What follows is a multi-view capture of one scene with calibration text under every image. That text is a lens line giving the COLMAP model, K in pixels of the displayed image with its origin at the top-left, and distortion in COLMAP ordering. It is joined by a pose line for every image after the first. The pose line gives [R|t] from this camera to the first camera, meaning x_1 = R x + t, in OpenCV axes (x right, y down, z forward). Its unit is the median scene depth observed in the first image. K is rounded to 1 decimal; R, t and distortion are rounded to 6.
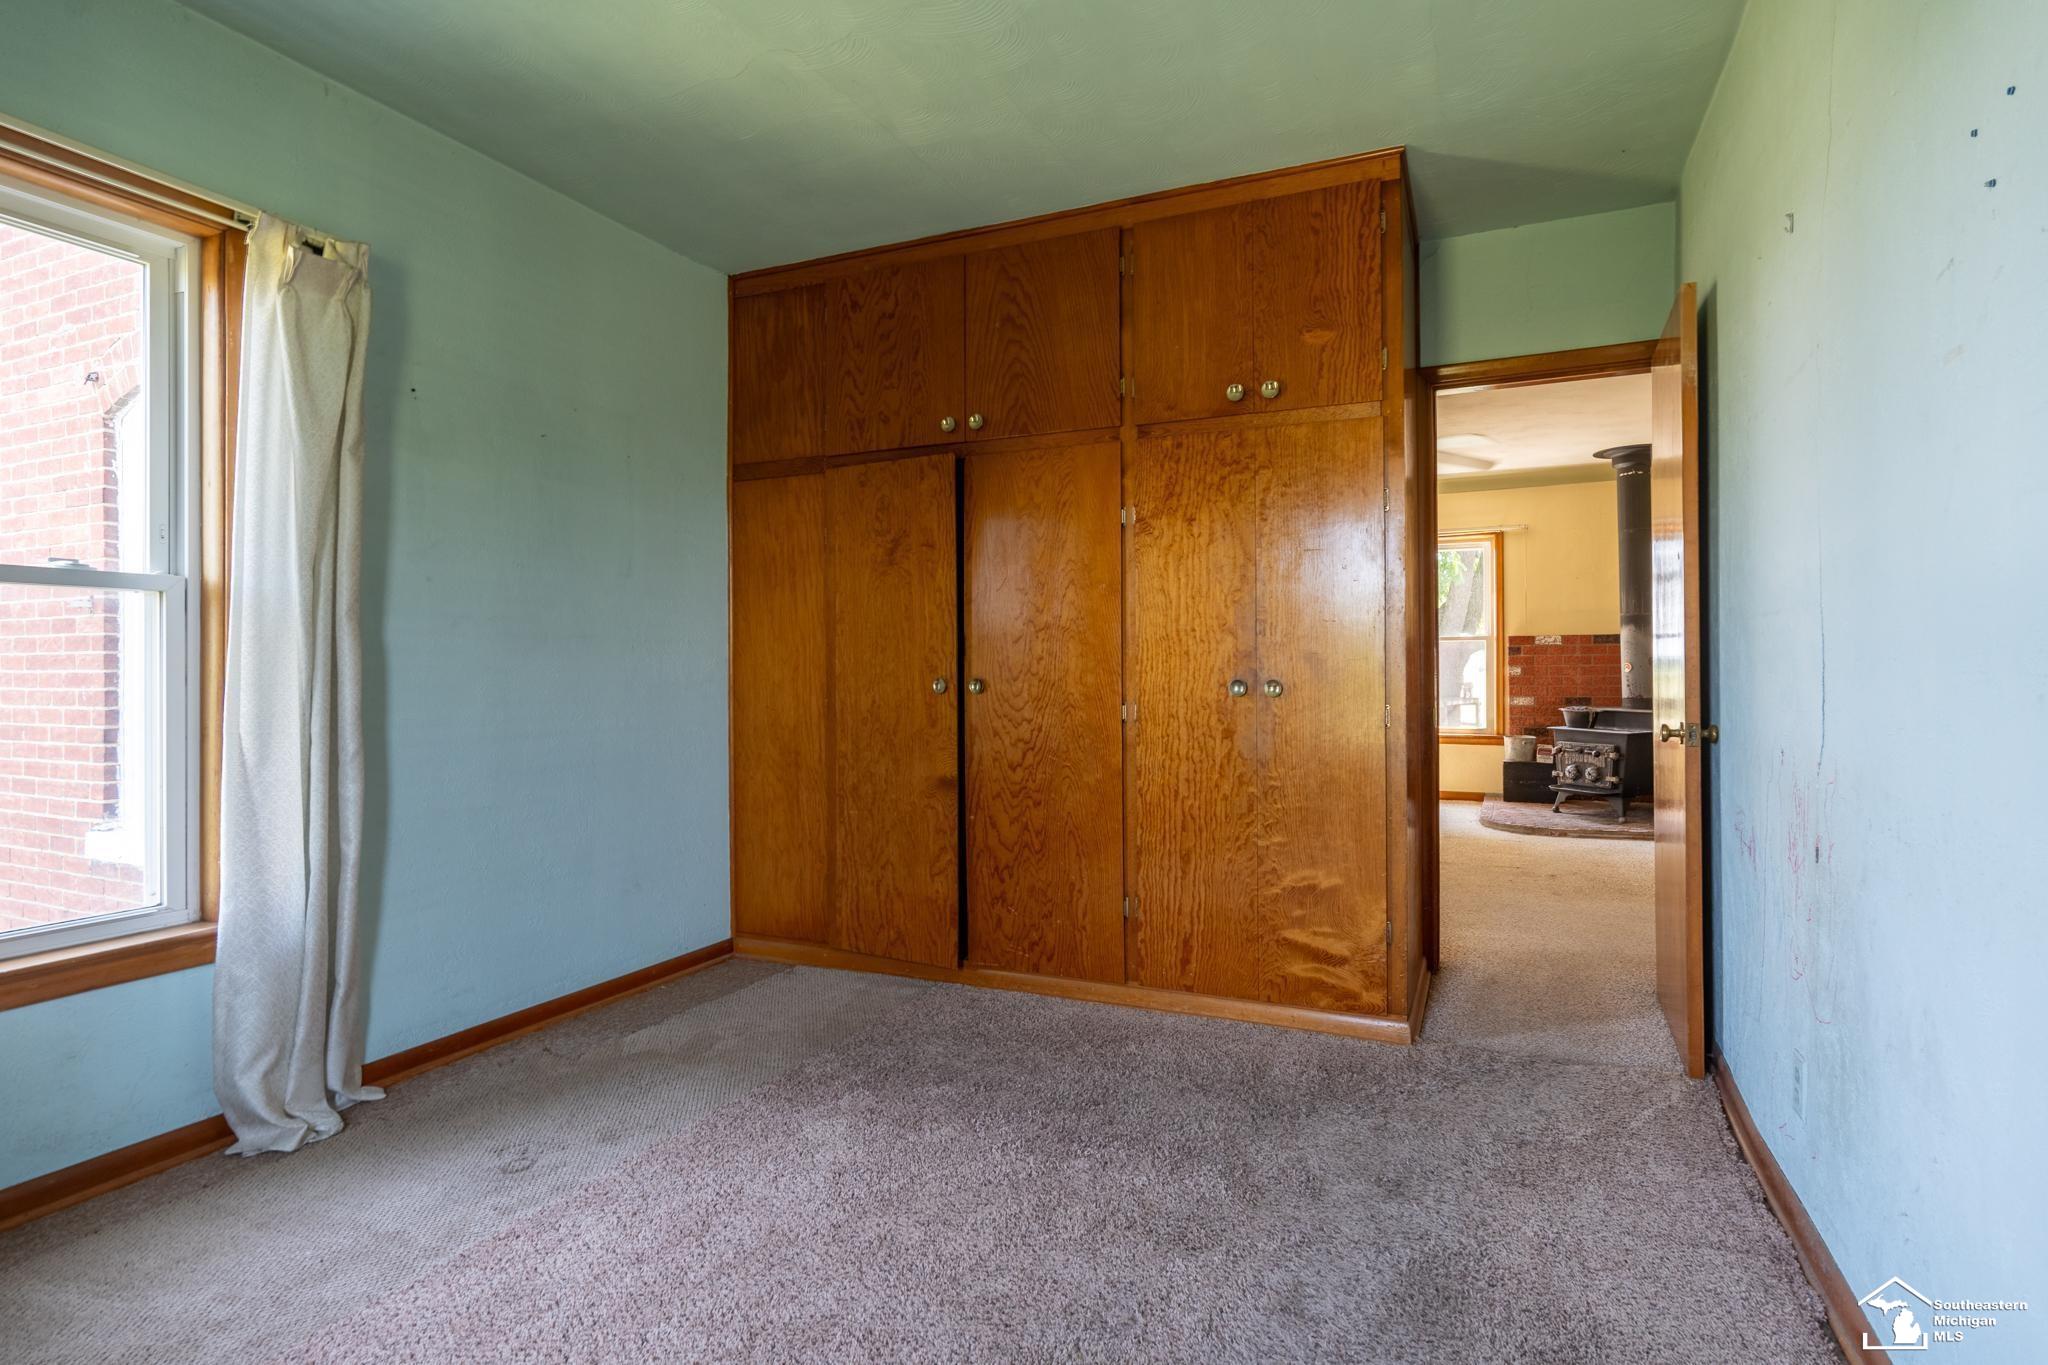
lens RADIAL K [[1004.2, 0, 1085.5], [0, 1004.2, 660.8], [0, 0, 1]] dist [-0.006720, 0.000694]
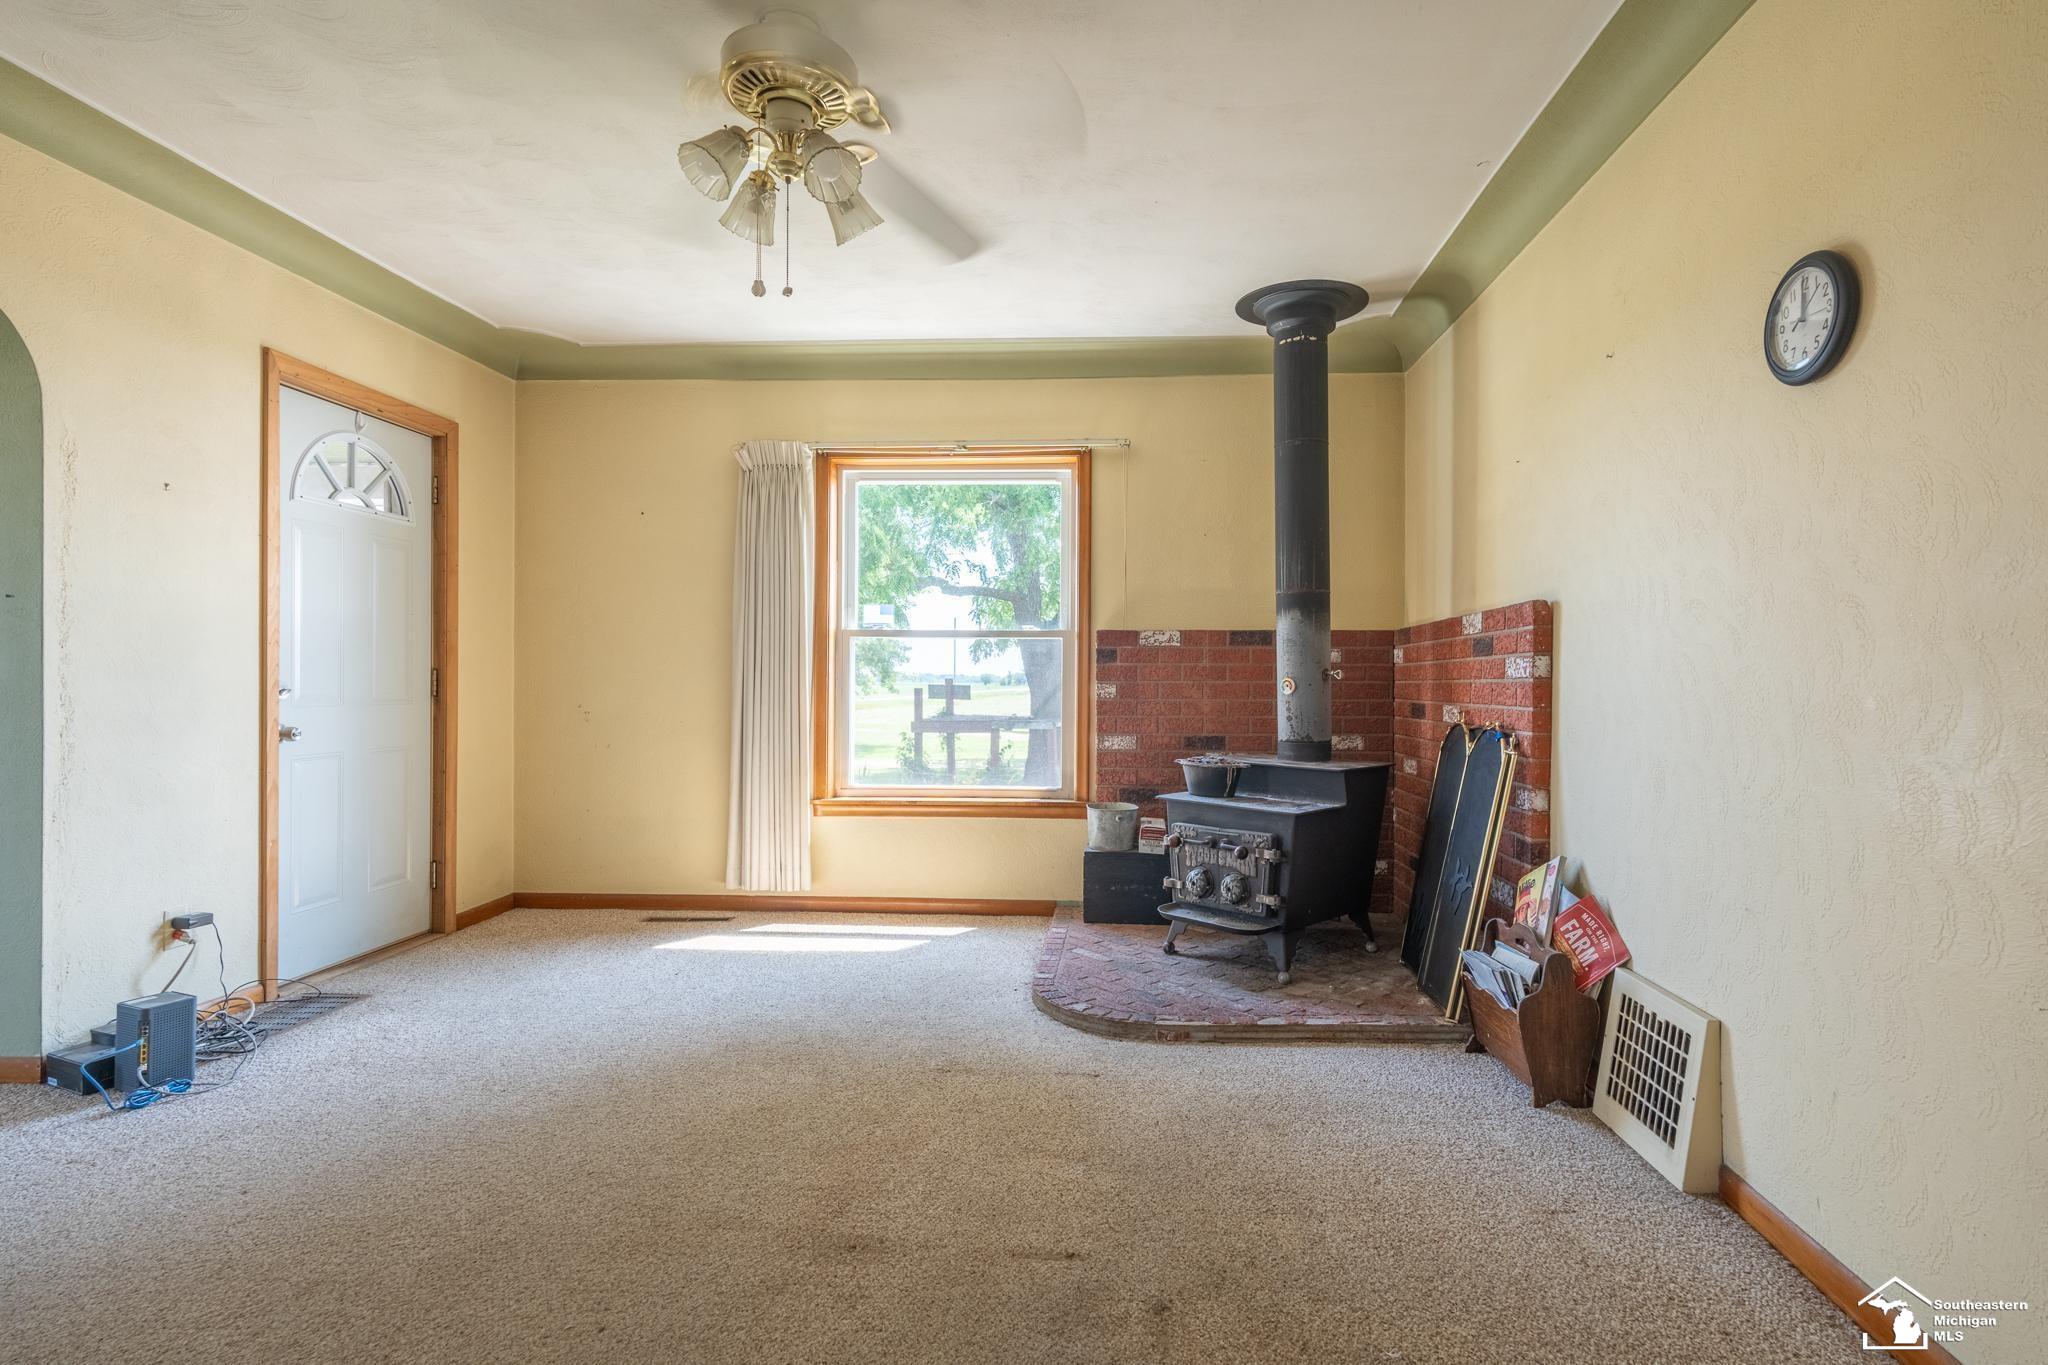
lens RADIAL K [[1004.2, 0, 1075.8], [0, 1004.2, 680.3], [0, 0, 1]] dist [-0.006720, 0.000694]
pose [[0.940087, 0.010018, 0.340787, 0.232368], [-0.012080, 0.999919, 0.003929, 0.002352], [-0.340721, -0.007810, 0.940132, 0.501144]]
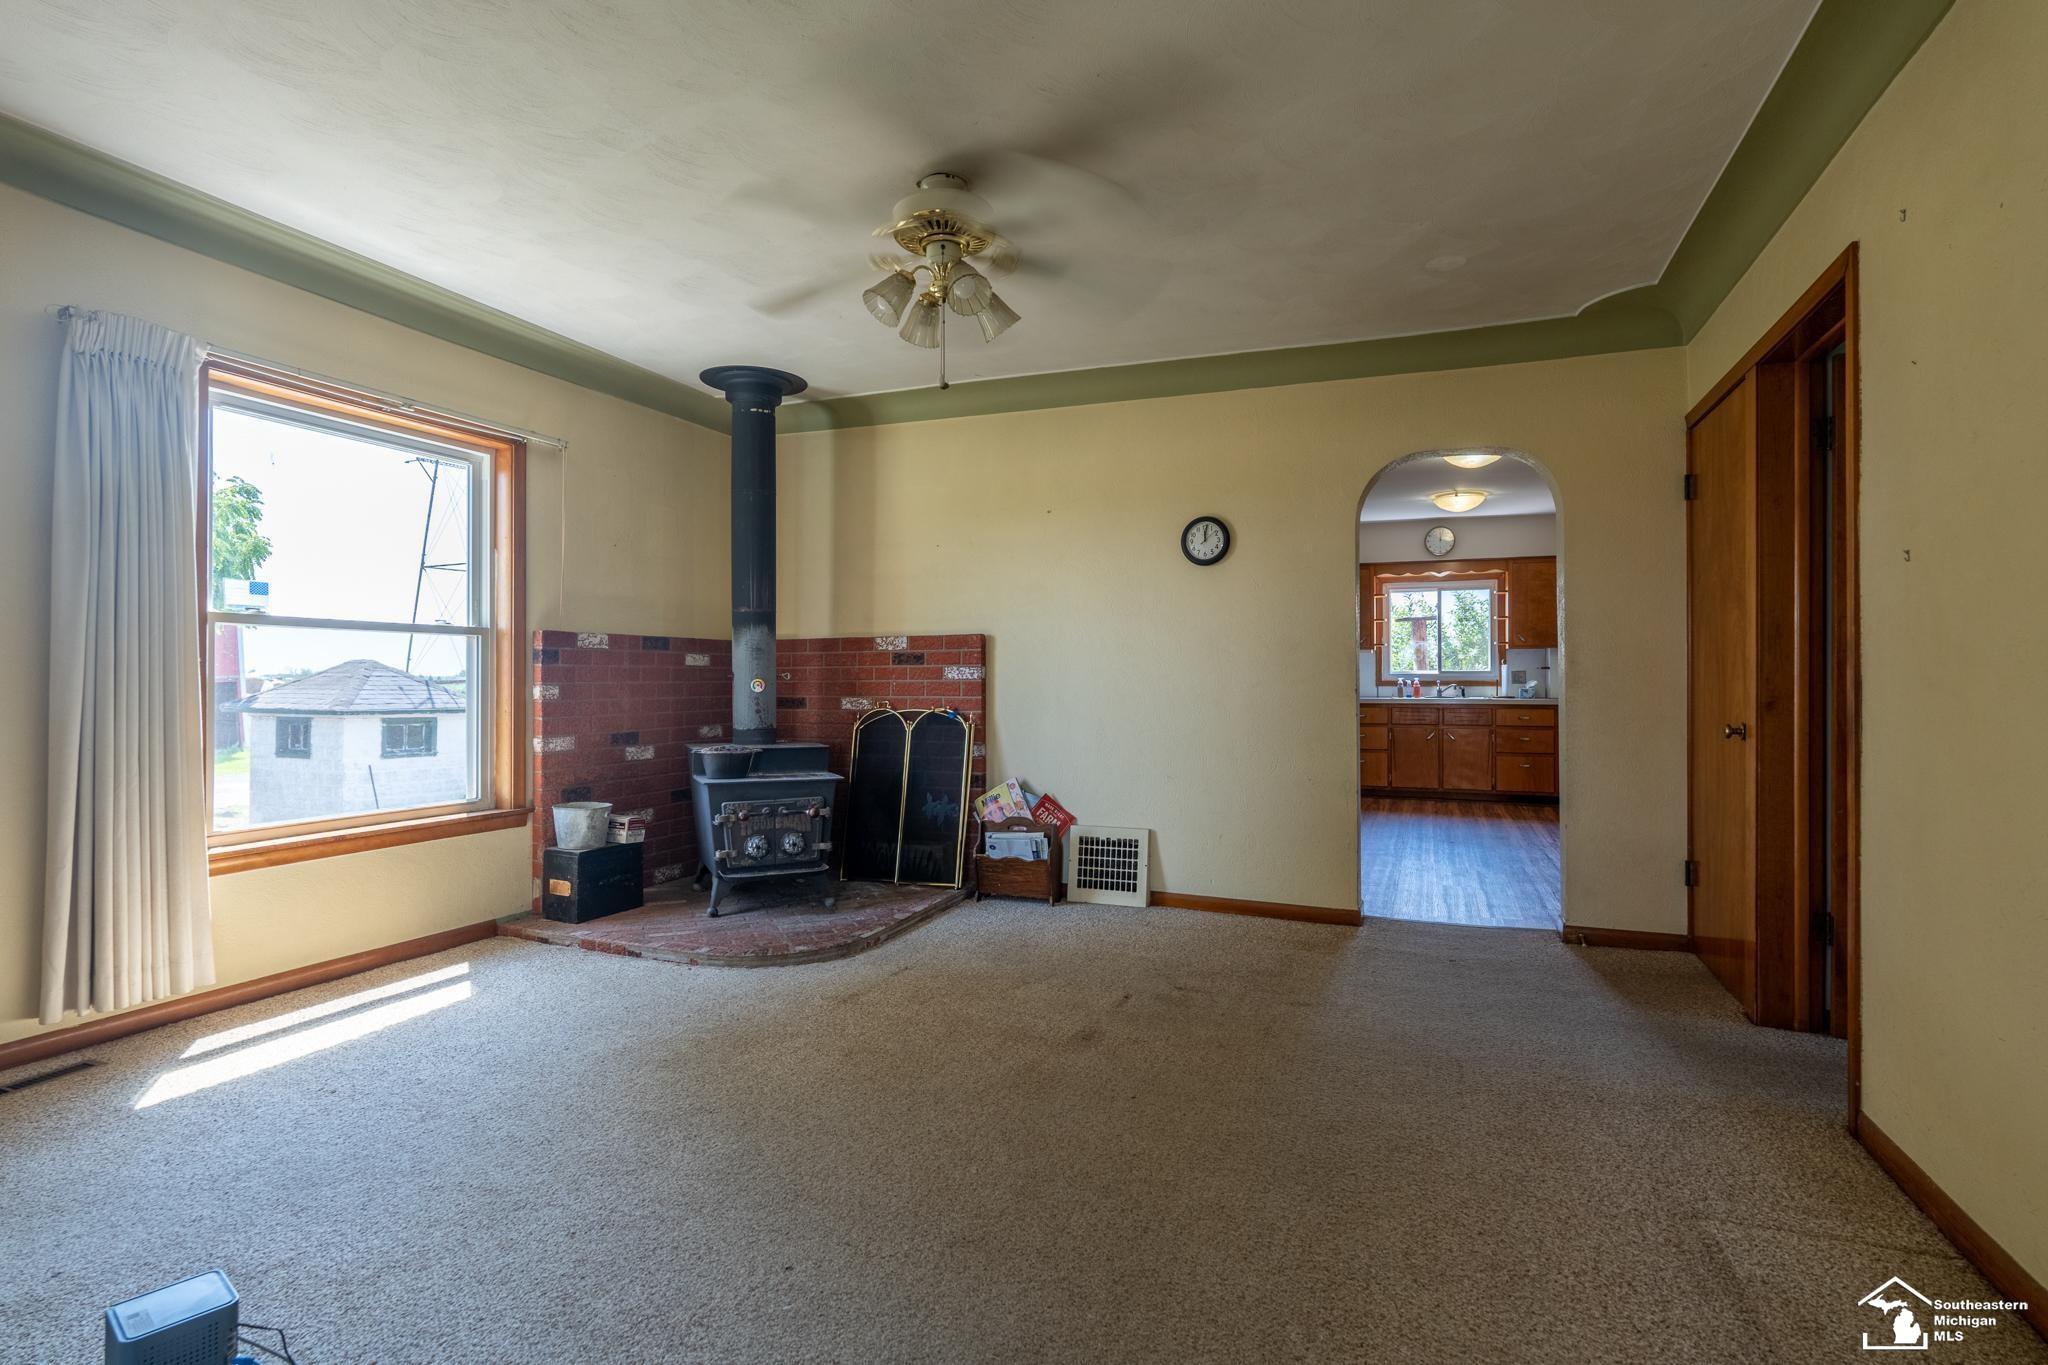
lens RADIAL K [[1004.2, 0, 1018.1], [0, 1004.2, 684.6], [0, 0, 1]] dist [-0.006720, 0.000694]
pose [[-0.008916, -0.001396, 0.999959, -0.160804], [-0.008983, 0.999959, 0.001316, 0.003127], [-0.999920, -0.008971, -0.008928, 0.804435]]
